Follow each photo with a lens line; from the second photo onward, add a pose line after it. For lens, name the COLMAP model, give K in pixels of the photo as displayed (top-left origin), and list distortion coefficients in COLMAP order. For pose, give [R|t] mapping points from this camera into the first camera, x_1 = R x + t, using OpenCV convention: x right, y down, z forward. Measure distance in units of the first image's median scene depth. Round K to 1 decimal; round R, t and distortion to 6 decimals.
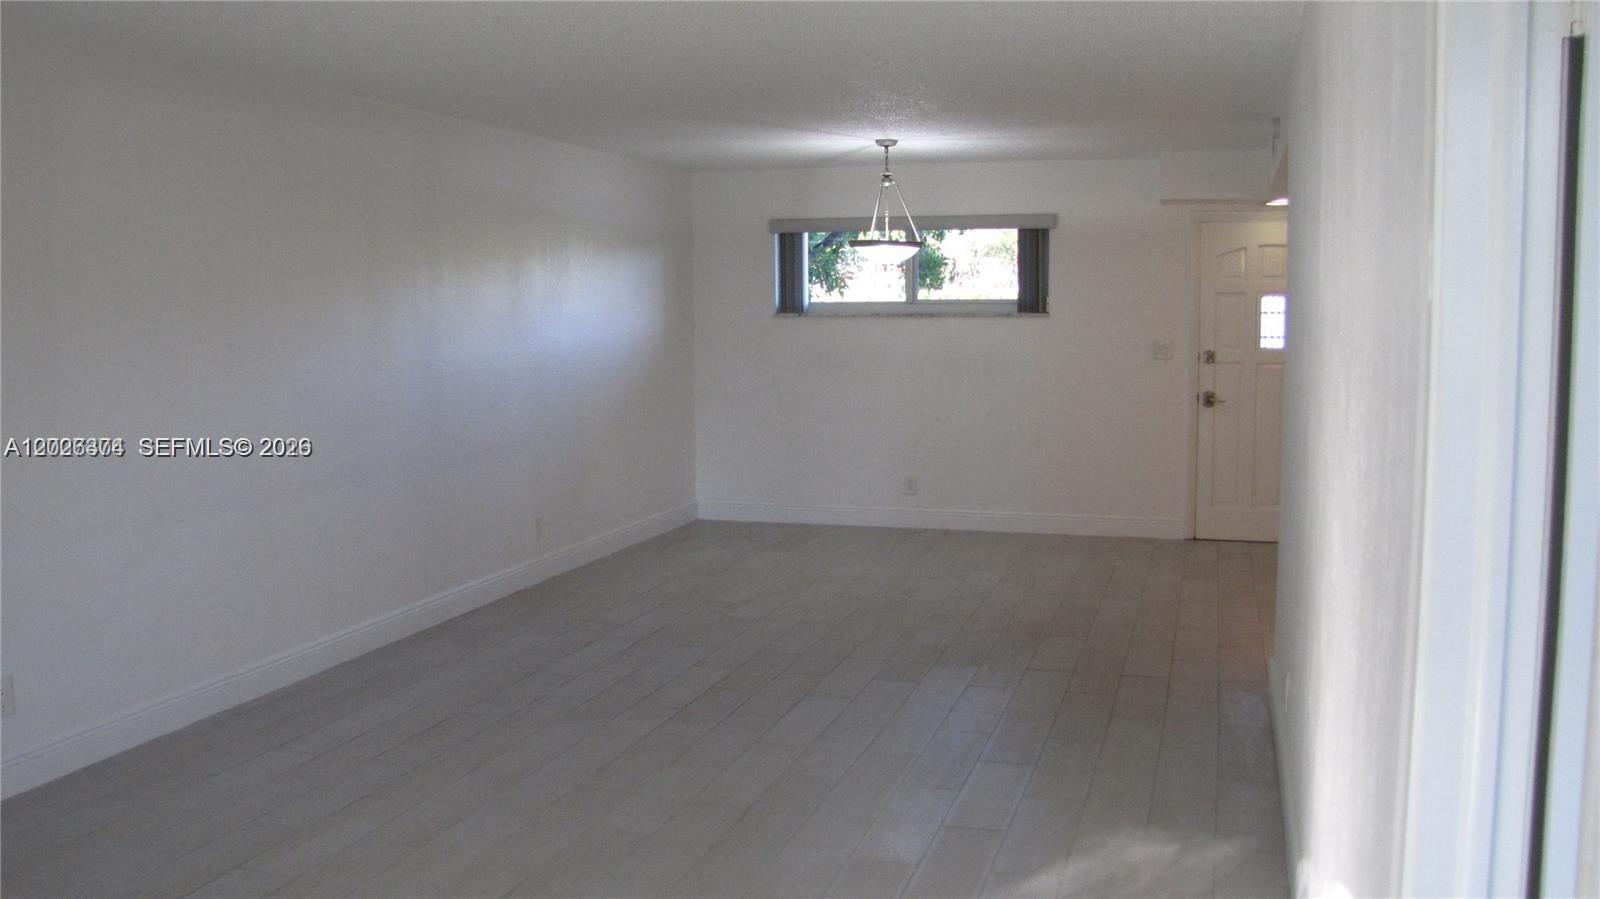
lens RADIAL K [[1391.2, 0, 796.9], [0, 1391.2, 441.1], [0, 0, 1]] dist [-0.172131, 0.152255]
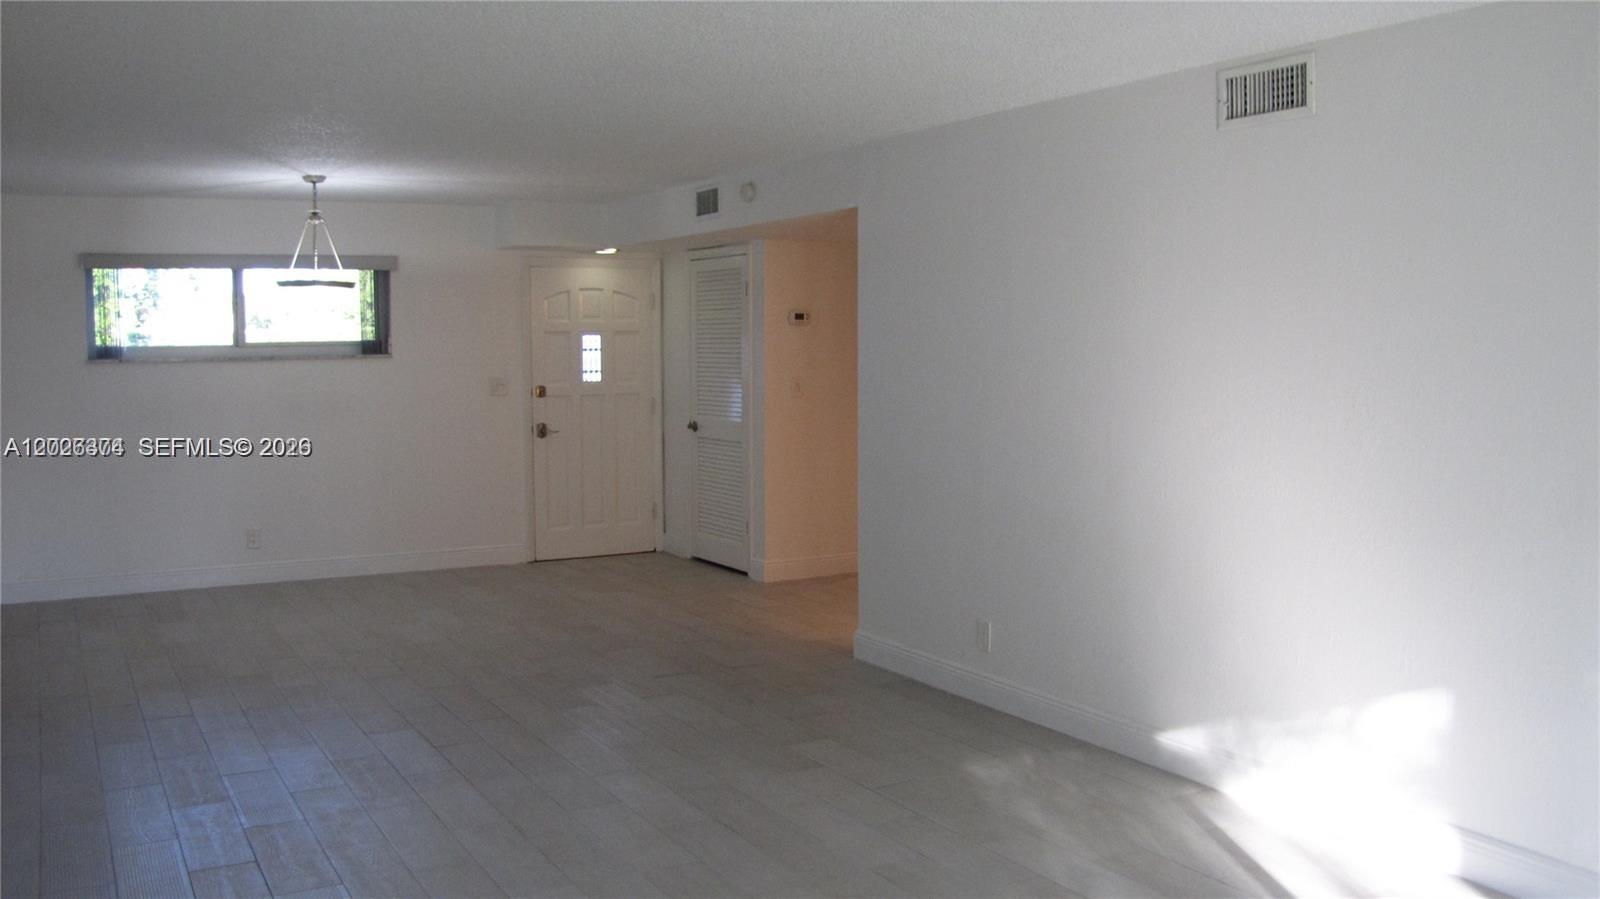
lens RADIAL K [[1391.2, 0, 796.9], [0, 1391.2, 441.1], [0, 0, 1]] dist [-0.172131, 0.152255]
pose [[0.704964, -0.053069, 0.707255, -0.330267], [0.075728, 0.997128, -0.000663, -0.006264], [-0.705189, 0.054026, 0.706958, 0.088044]]
